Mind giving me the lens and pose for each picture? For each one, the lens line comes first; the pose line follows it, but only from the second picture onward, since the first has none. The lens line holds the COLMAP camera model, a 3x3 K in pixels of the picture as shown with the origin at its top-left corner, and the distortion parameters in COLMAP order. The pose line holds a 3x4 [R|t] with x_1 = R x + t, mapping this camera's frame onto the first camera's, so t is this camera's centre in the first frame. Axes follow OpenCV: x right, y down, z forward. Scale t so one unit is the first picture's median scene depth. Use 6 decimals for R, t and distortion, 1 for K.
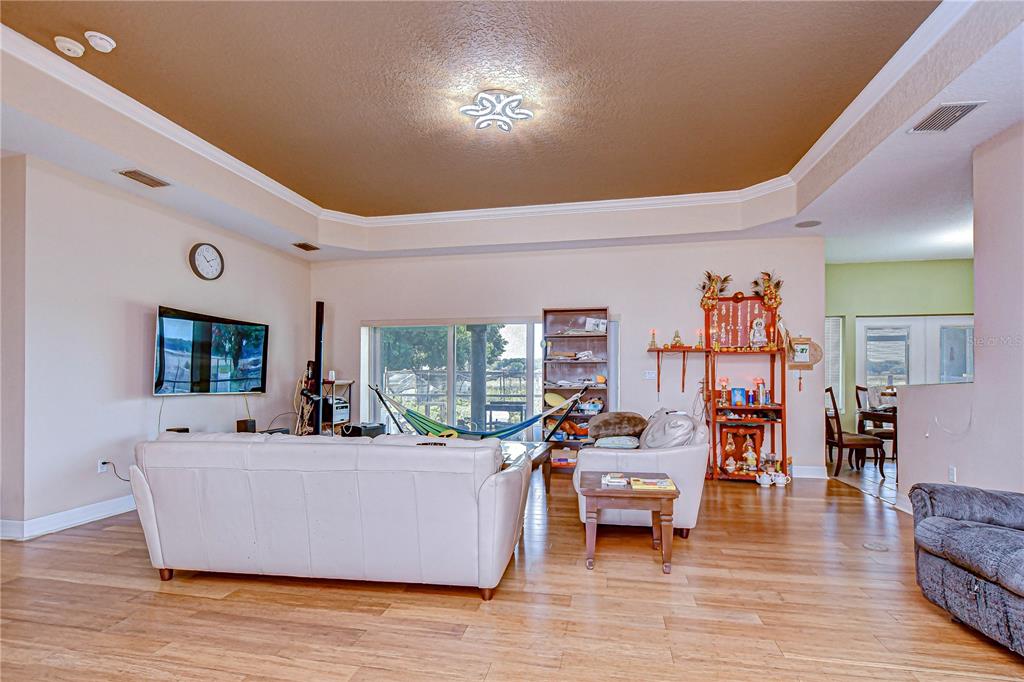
lens RADIAL K [[460.6, 0, 533.9], [0, 460.6, 365.4], [0, 0, 1]] dist [0.022314, -0.015025]
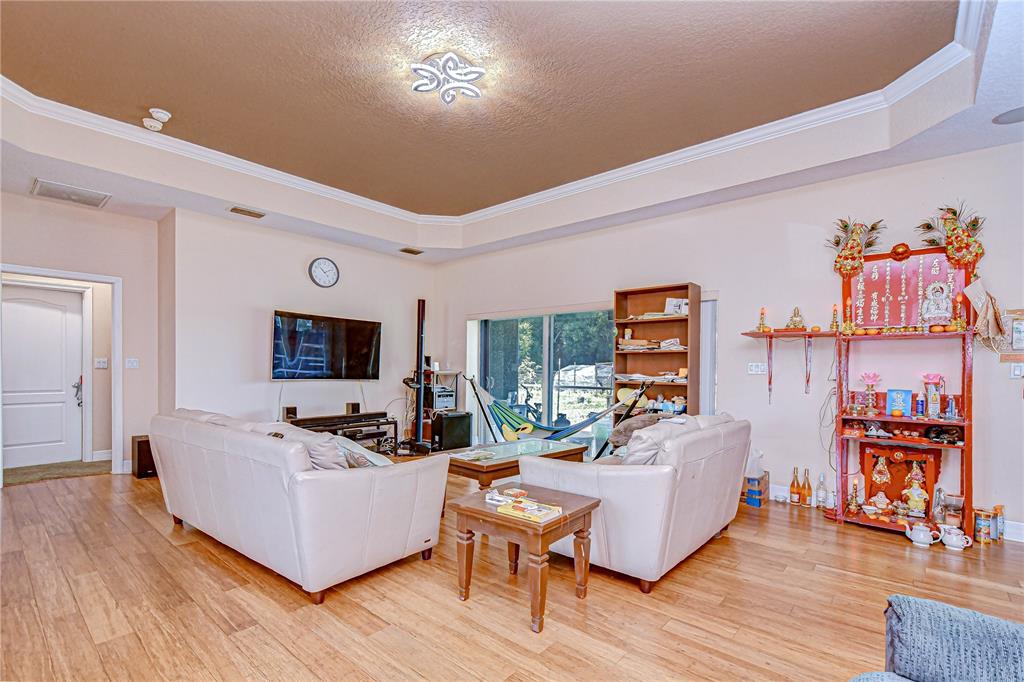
lens RADIAL K [[460.6, 0, 533.9], [0, 460.6, 365.4], [0, 0, 1]] dist [0.022314, -0.015025]
pose [[0.870546, 0.006741, -0.492042, 0.319412], [0.002186, 0.999843, 0.017564, 0.001225], [0.492083, -0.016366, 0.870394, 0.169507]]
